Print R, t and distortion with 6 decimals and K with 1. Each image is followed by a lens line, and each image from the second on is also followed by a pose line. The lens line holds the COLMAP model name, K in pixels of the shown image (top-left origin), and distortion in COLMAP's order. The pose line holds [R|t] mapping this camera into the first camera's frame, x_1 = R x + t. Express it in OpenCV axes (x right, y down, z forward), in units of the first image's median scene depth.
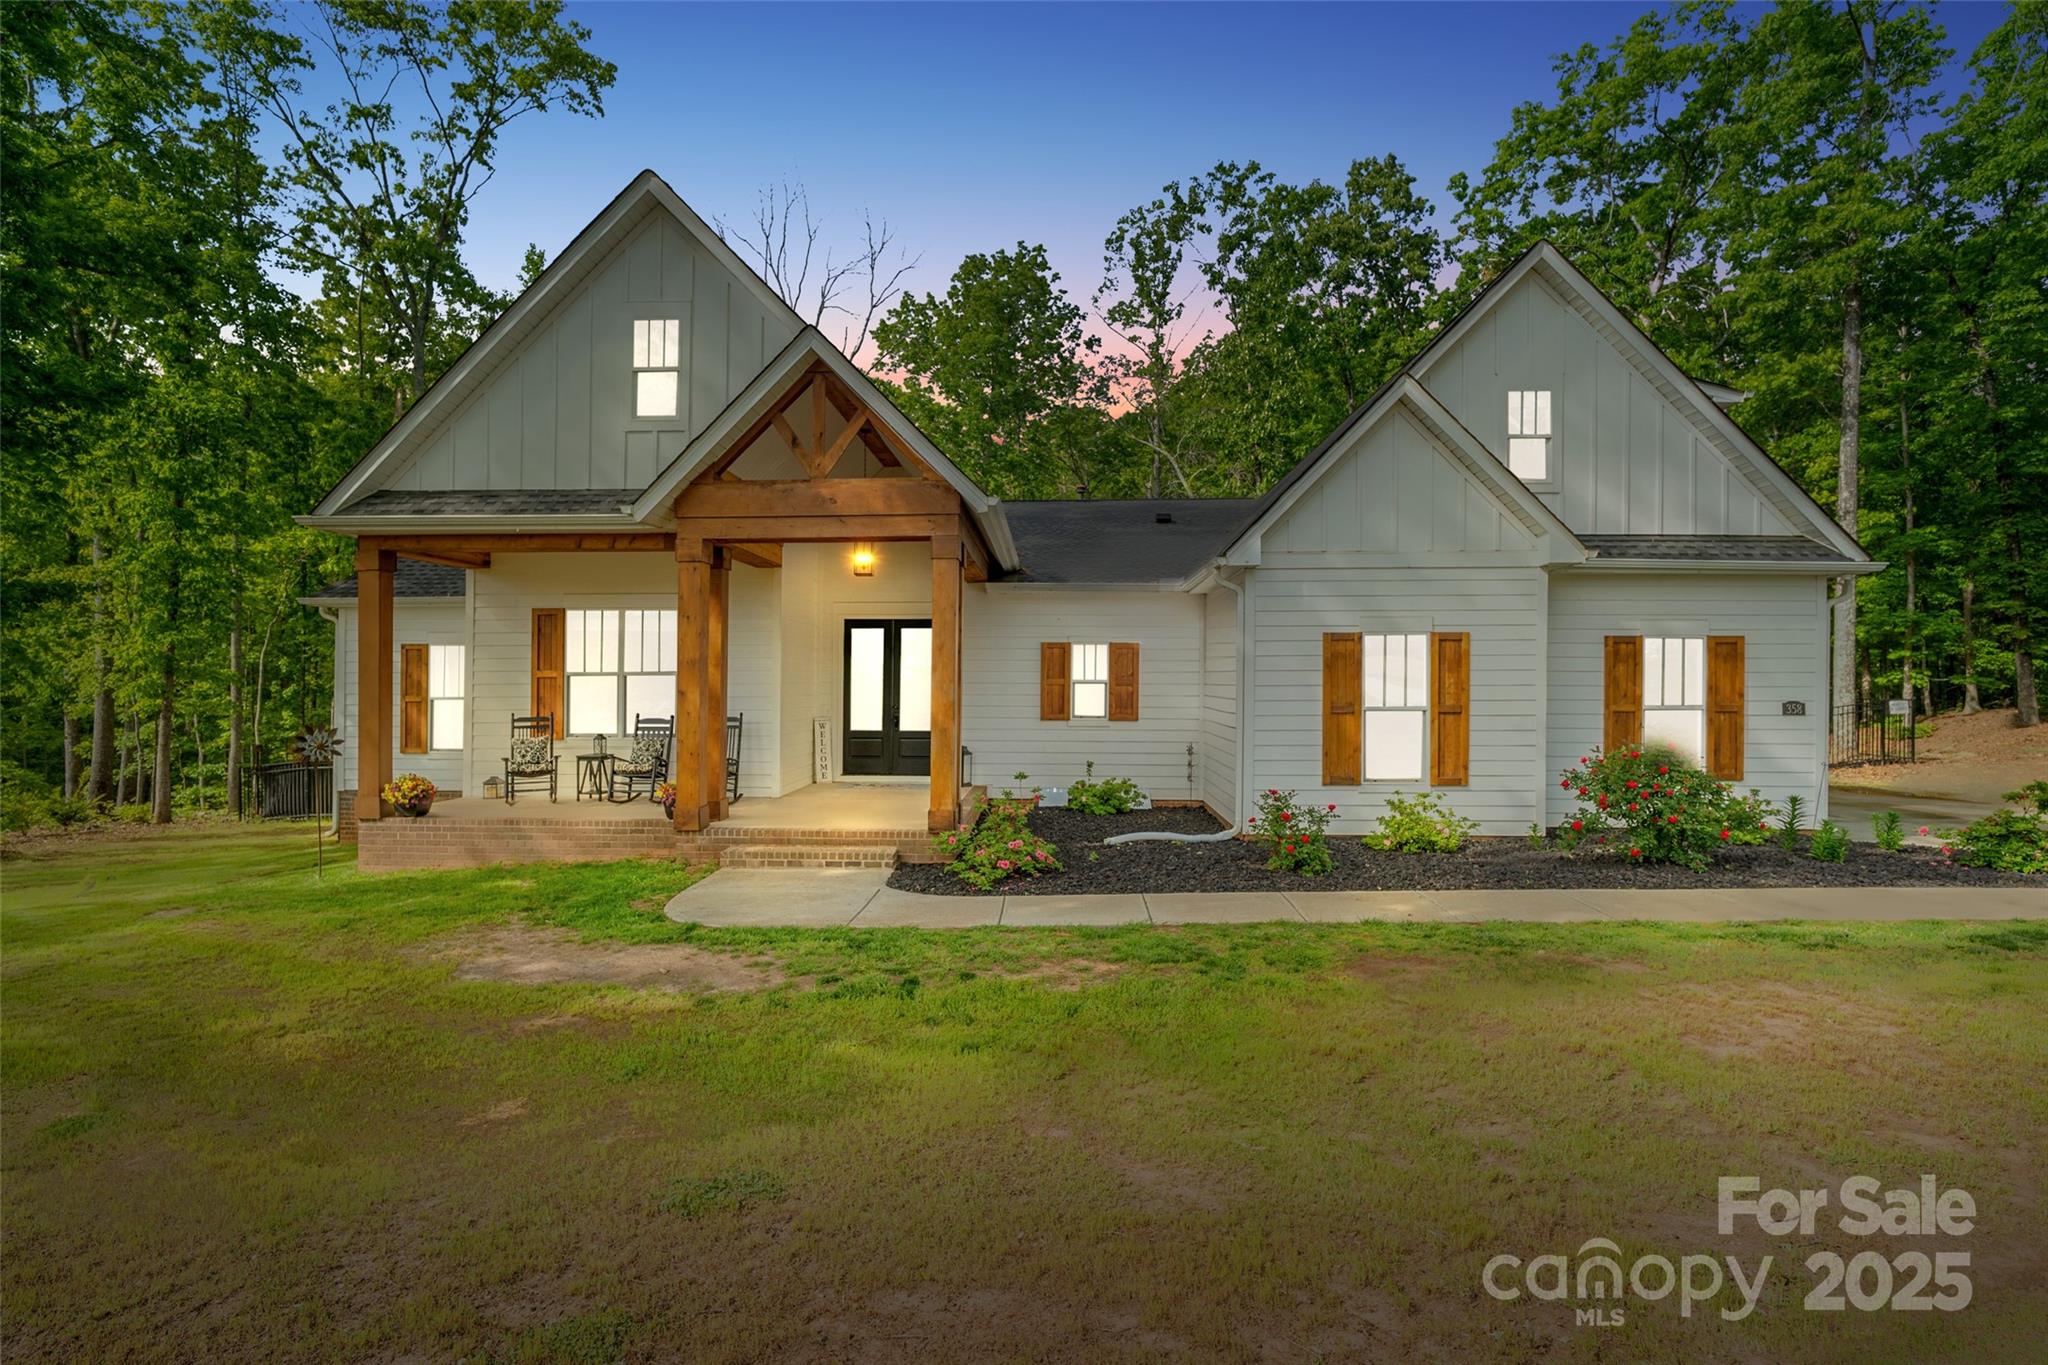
lens RADIAL K [[956.7, 0, 1024.0], [0, 956.7, 682.5], [0, 0, 1]] dist [-0.001987, 0.000140]
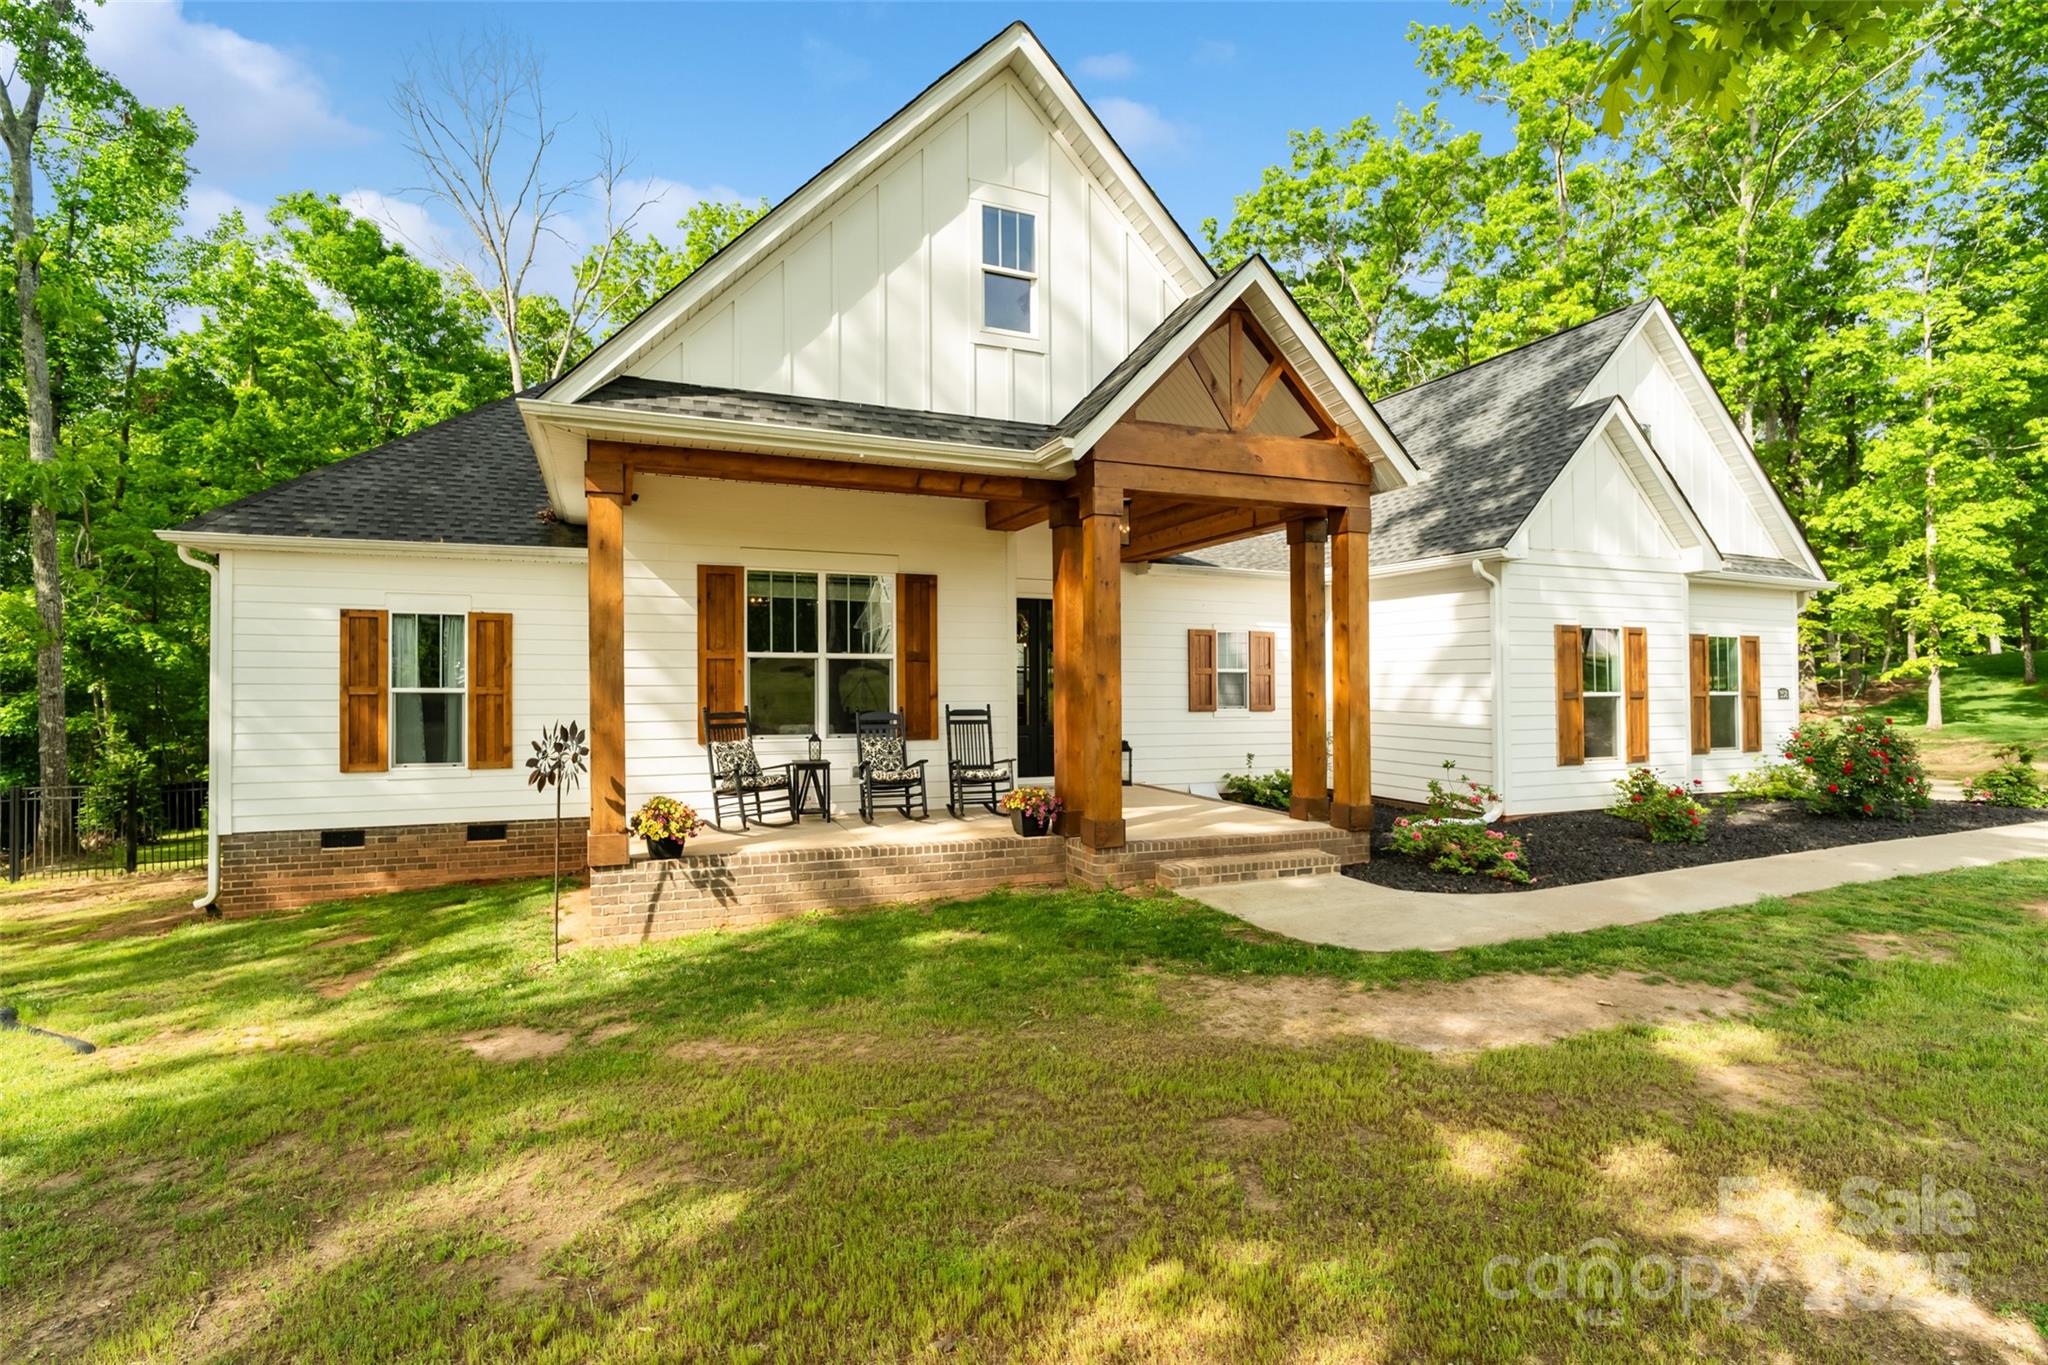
lens RADIAL K [[962.5, 0, 1033.1], [0, 962.5, 663.8], [0, 0, 1]] dist [-0.002942, -0.000340]
pose [[0.906802, 0.009979, 0.421439, -0.693392], [-0.000988, 0.999767, -0.021547, 0.016721], [-0.421556, 0.019122, 0.906601, 0.267449]]
